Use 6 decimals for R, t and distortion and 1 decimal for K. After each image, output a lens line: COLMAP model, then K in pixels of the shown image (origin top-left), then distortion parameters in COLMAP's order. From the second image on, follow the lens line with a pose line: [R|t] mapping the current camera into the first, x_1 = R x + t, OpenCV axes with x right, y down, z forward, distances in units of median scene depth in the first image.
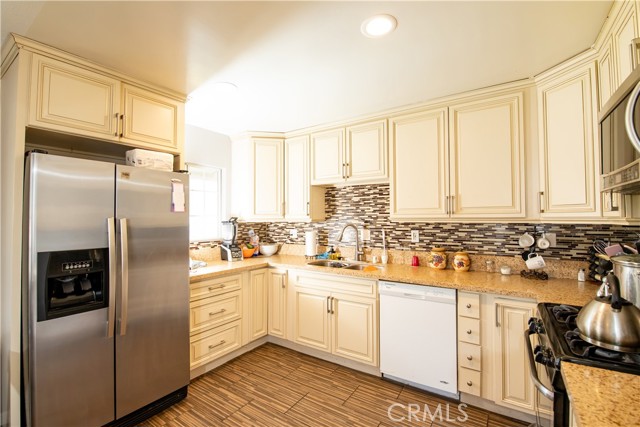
lens RADIAL K [[285.9, 0, 316.9], [0, 285.9, 213.0], [0, 0, 1]] dist [-0.013250, -0.000277]
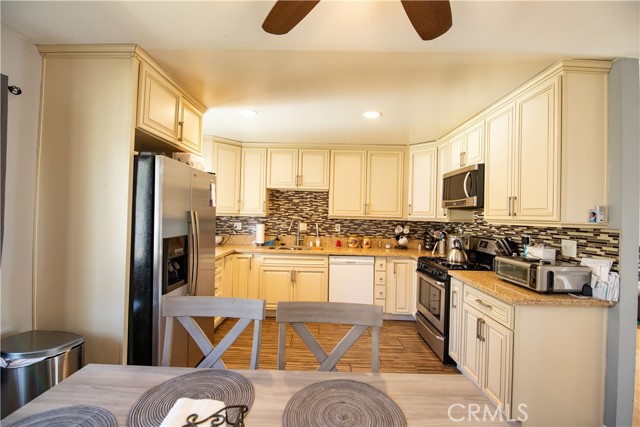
lens RADIAL K [[274.3, 0, 317.2], [0, 274.3, 215.5], [0, 0, 1]] dist [-0.011631, -0.000127]
pose [[0.836943, 0.025354, 0.546702, -0.584803], [-0.038630, 0.999172, 0.012801, 0.001041], [-0.545925, -0.031833, 0.837229, -0.185143]]
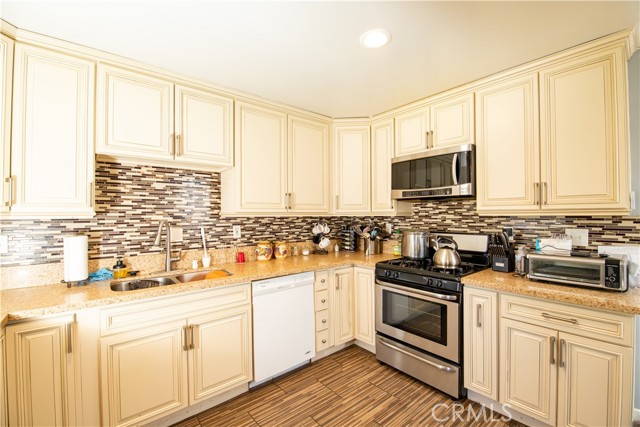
lens RADIAL K [[277.7, 0, 320.0], [0, 277.7, 213.5], [0, 0, 1]] dist [-0.011241, -0.000475]
pose [[0.276463, 0.007089, 0.960998, -0.492183], [-0.012487, 0.999915, -0.003784, 0.021289], [-0.960943, -0.010954, 0.276528, 0.496456]]
